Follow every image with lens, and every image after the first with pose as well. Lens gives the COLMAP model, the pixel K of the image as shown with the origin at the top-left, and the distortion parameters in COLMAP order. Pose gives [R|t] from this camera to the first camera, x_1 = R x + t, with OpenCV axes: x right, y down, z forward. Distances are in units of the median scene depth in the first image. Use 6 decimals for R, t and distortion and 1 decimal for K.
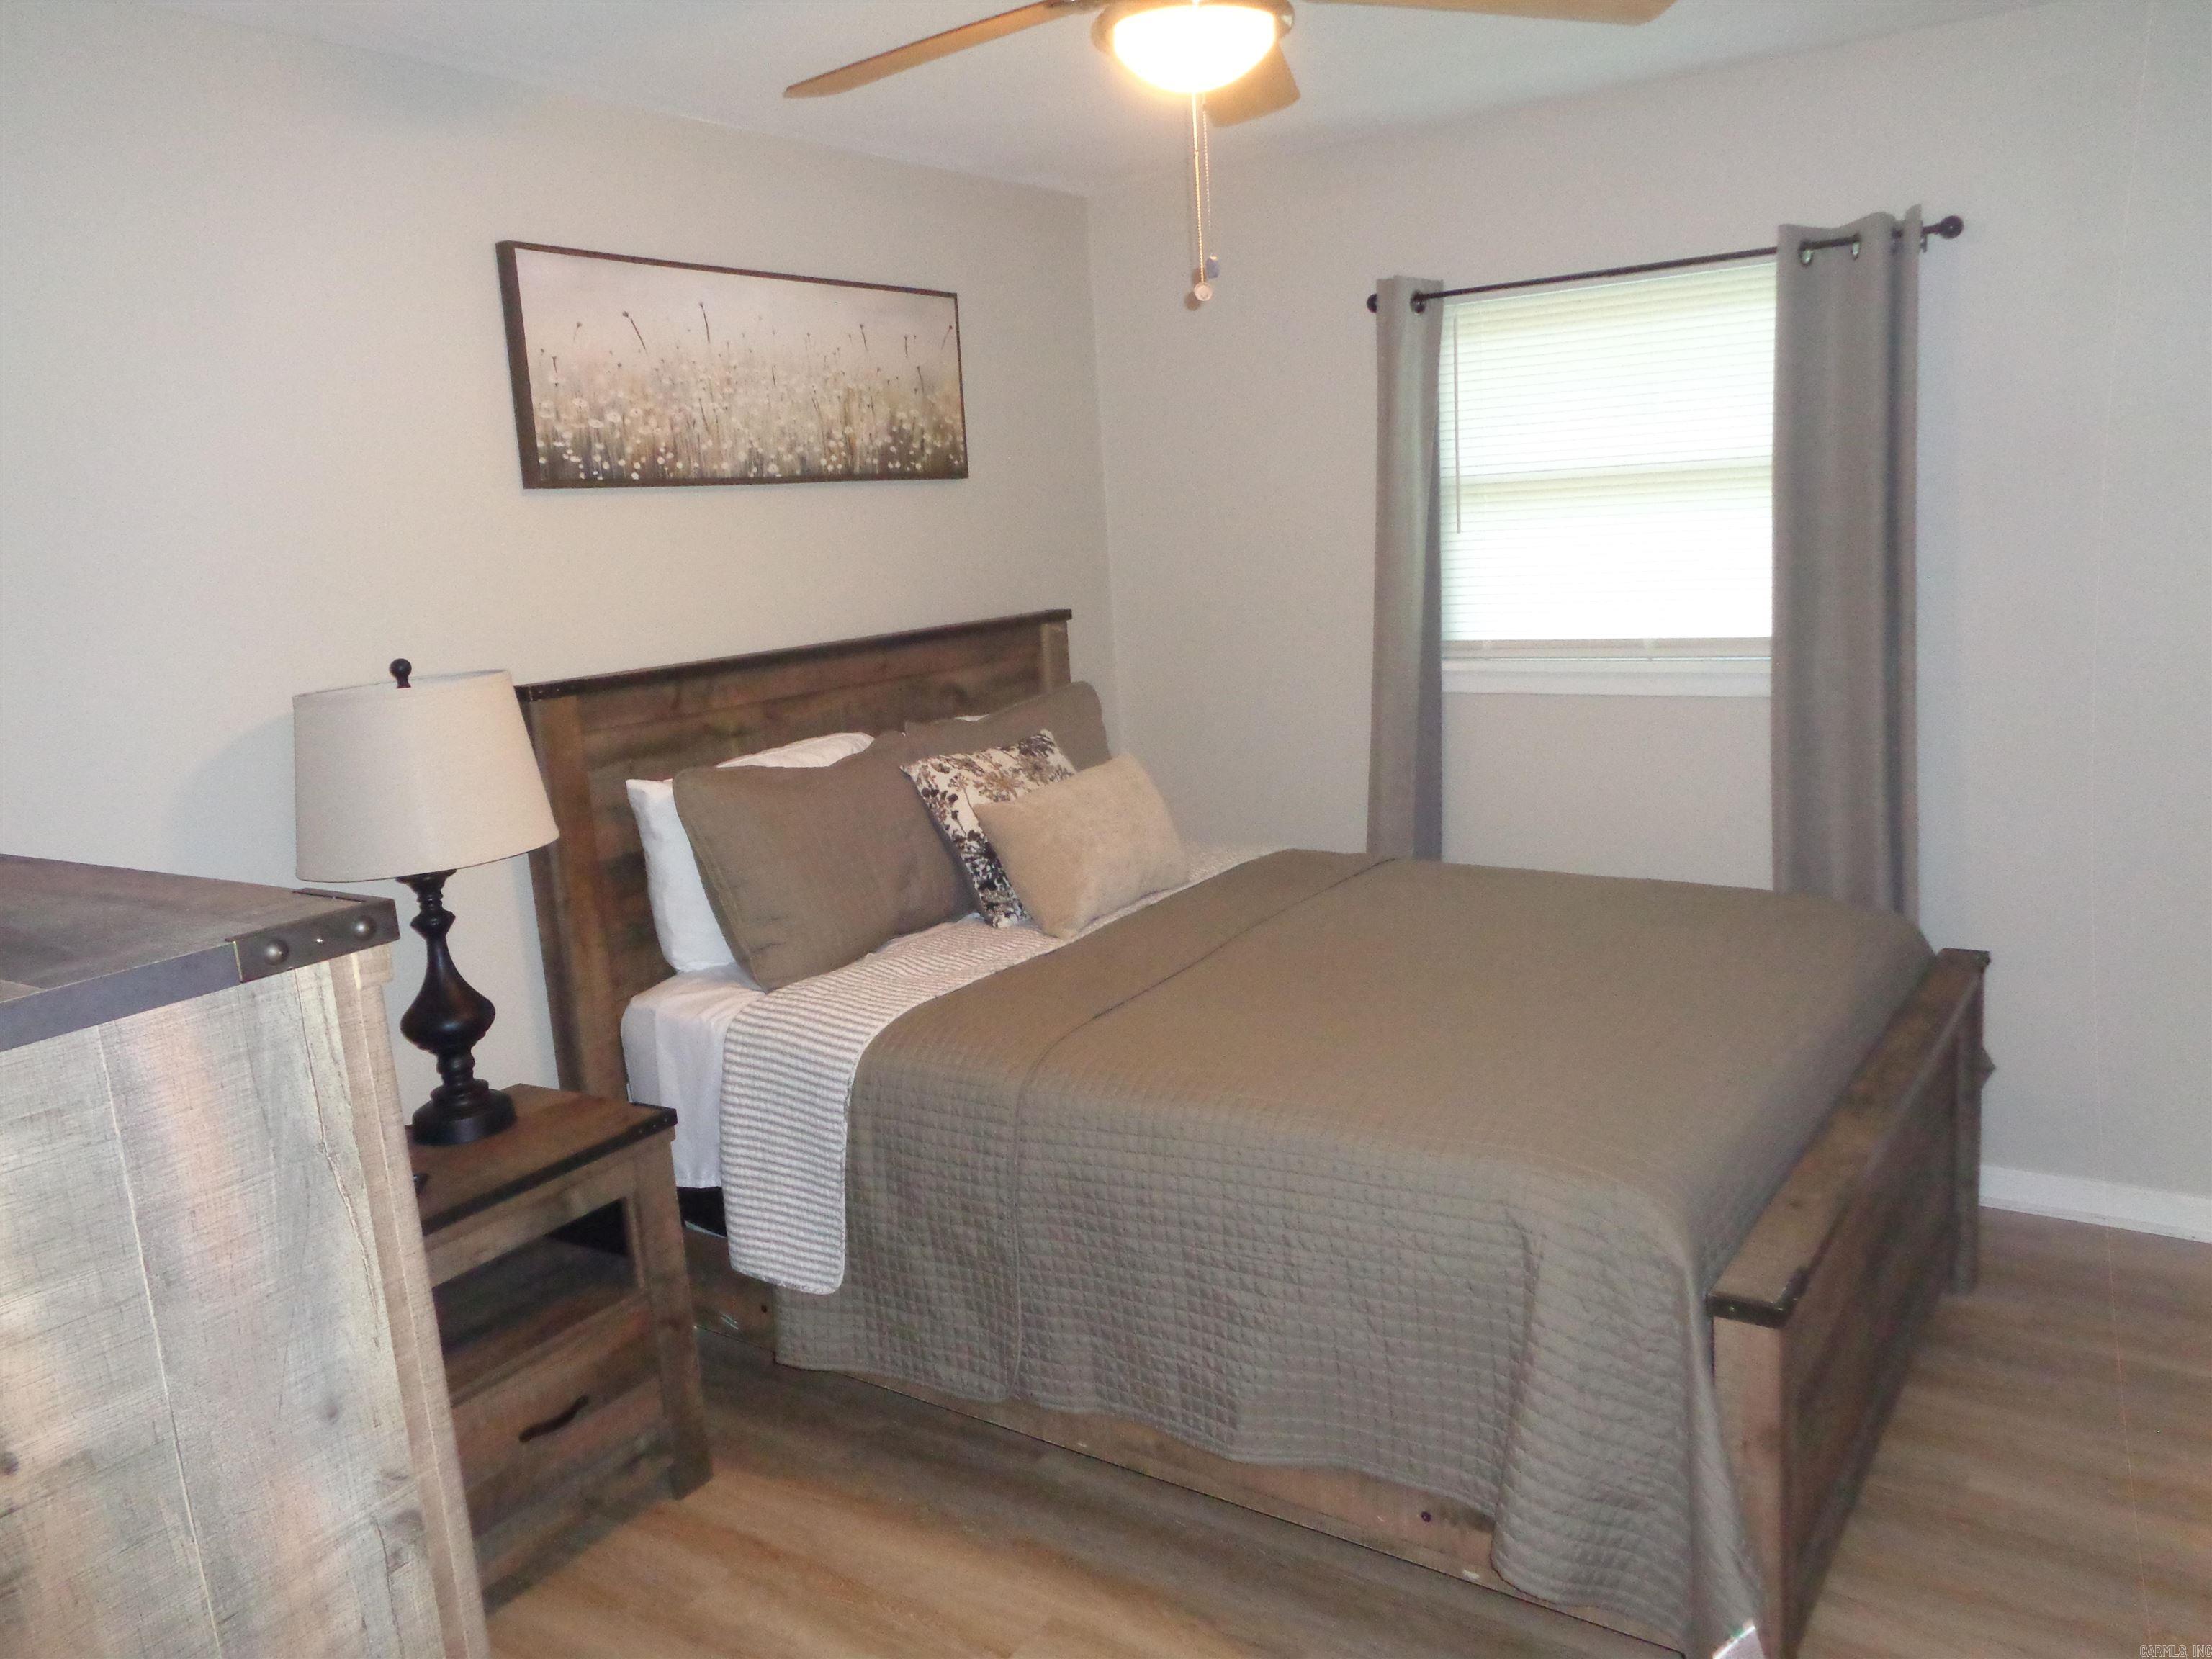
lens RADIAL K [[1648.8, 0, 1110.4], [0, 1648.8, 820.2], [0, 0, 1]] dist [-0.005926, -0.002508]
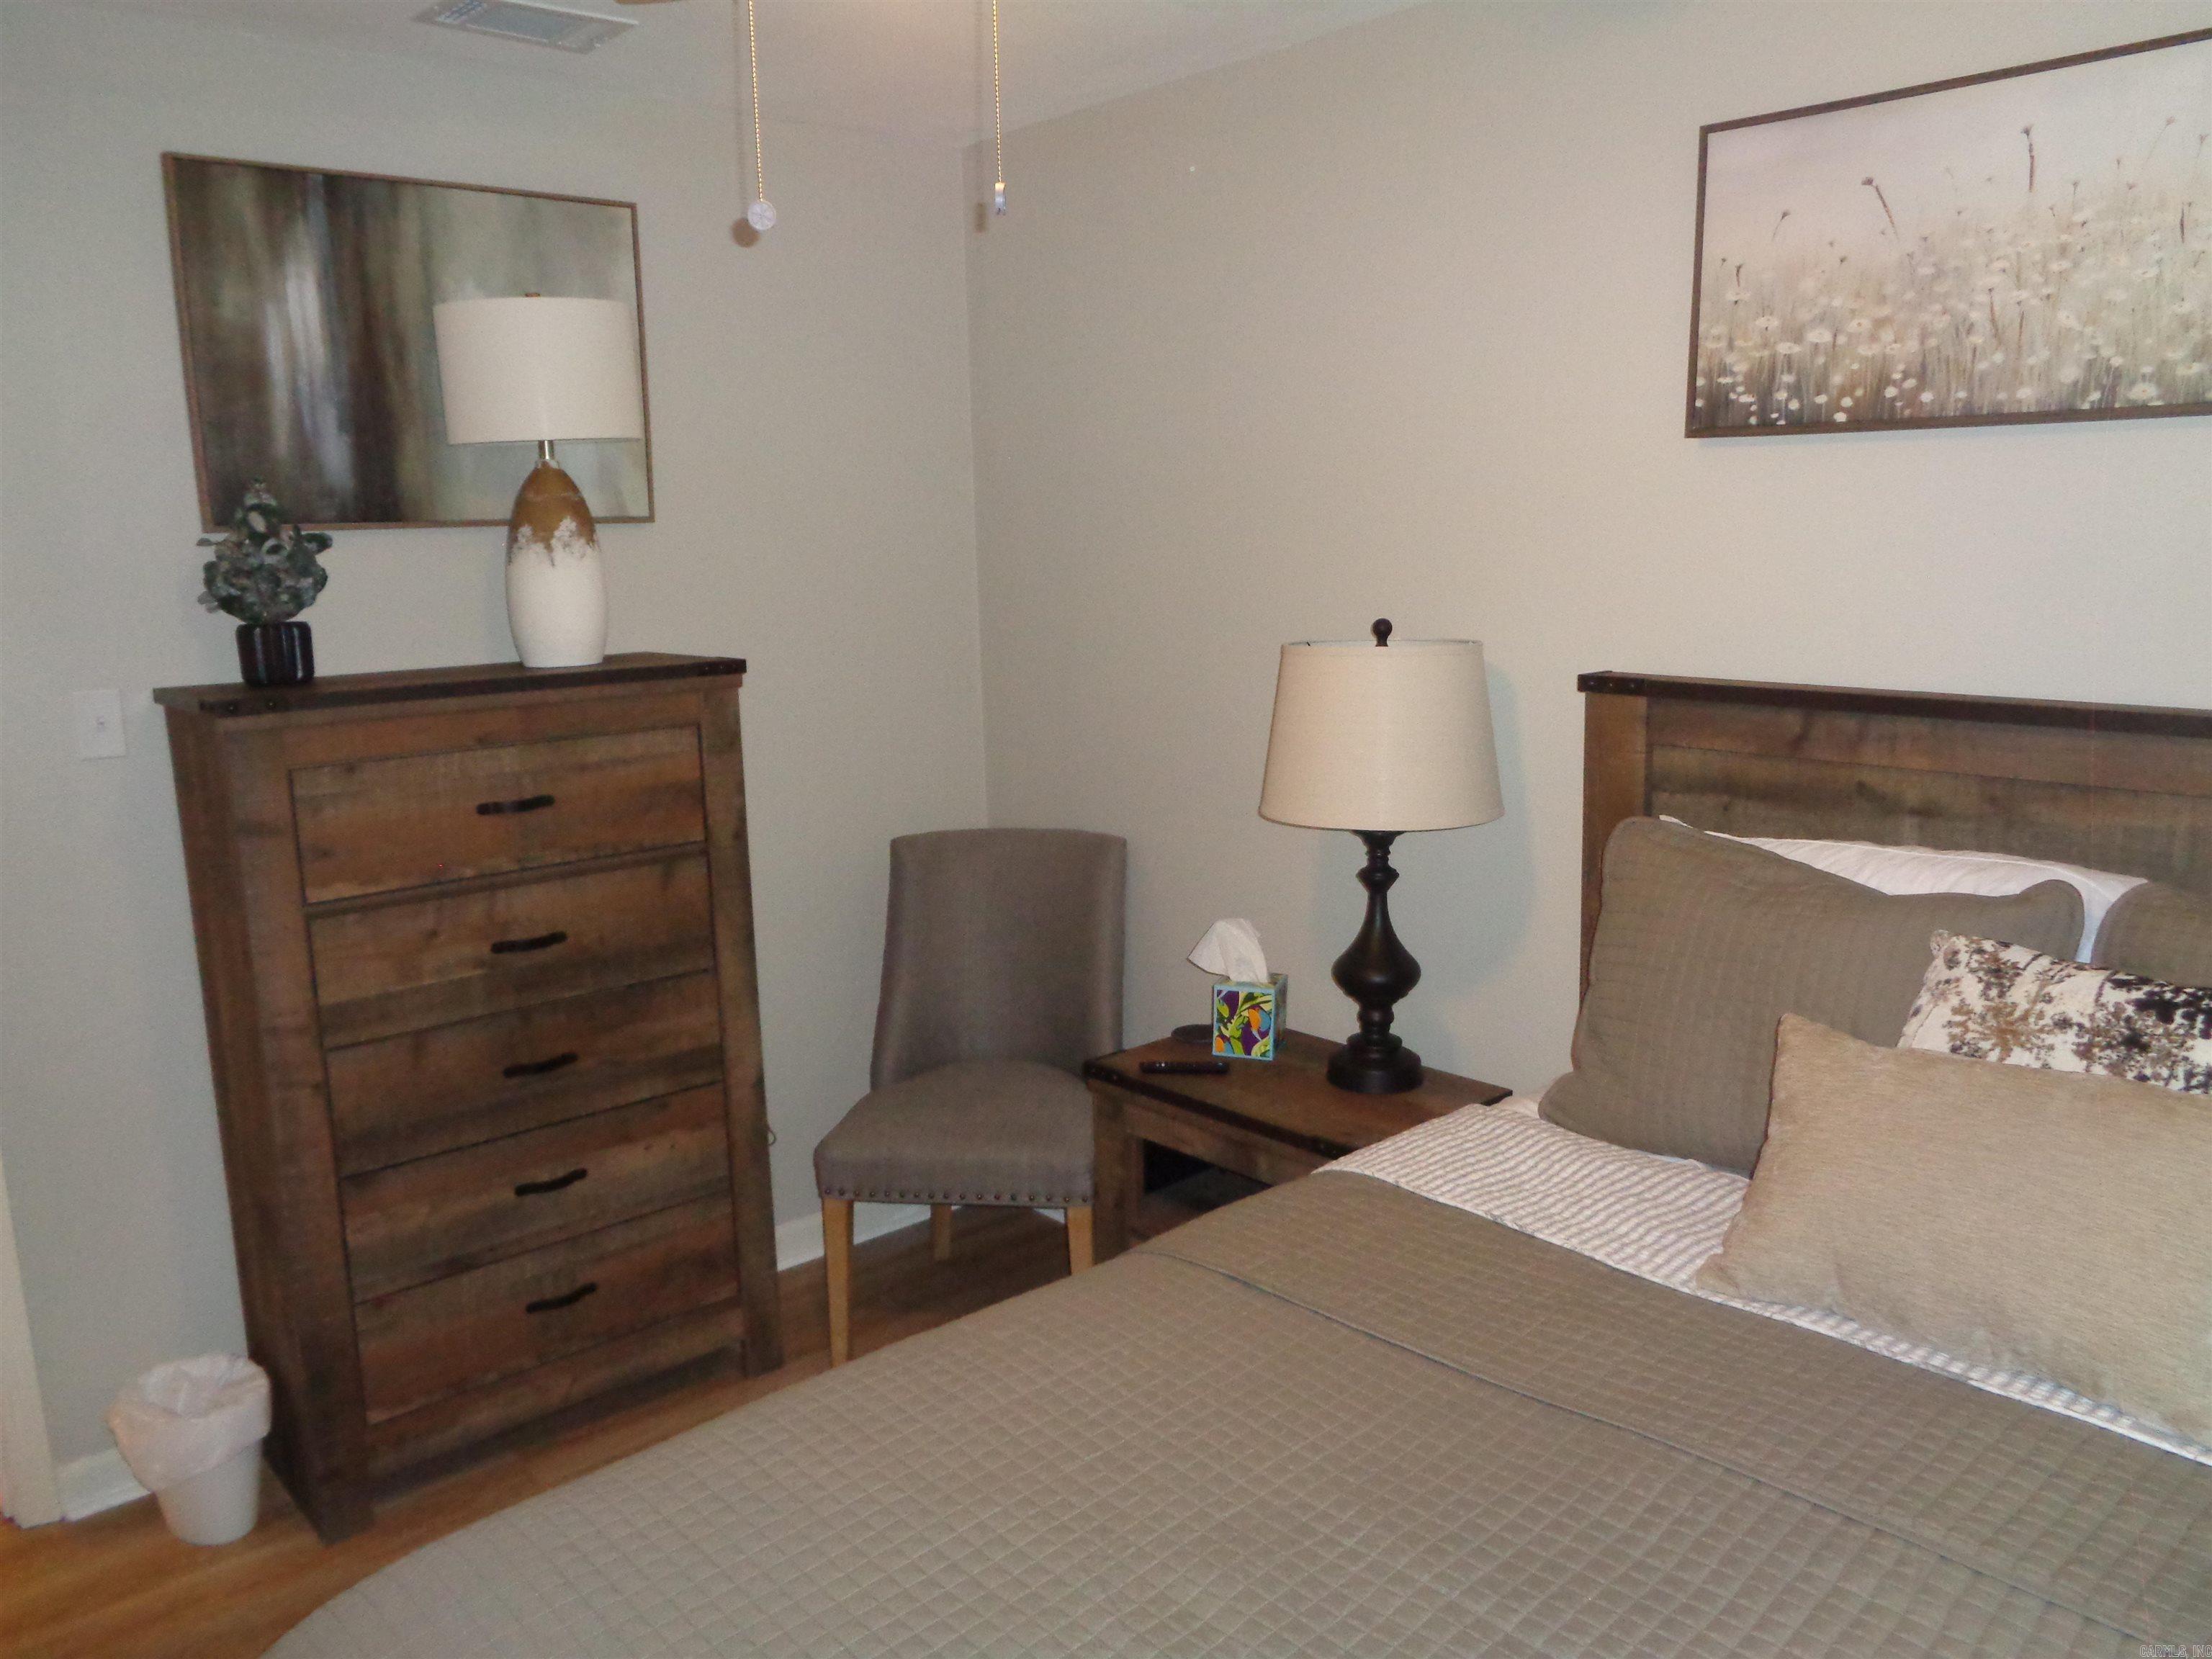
lens RADIAL K [[1648.8, 0, 1110.4], [0, 1648.8, 820.2], [0, 0, 1]] dist [-0.005926, -0.002508]
pose [[-0.234094, 0.243978, -0.941103, 0.493192], [-0.139475, 0.949559, 0.280864, -0.198861], [0.962157, 0.197009, -0.188258, 0.863706]]
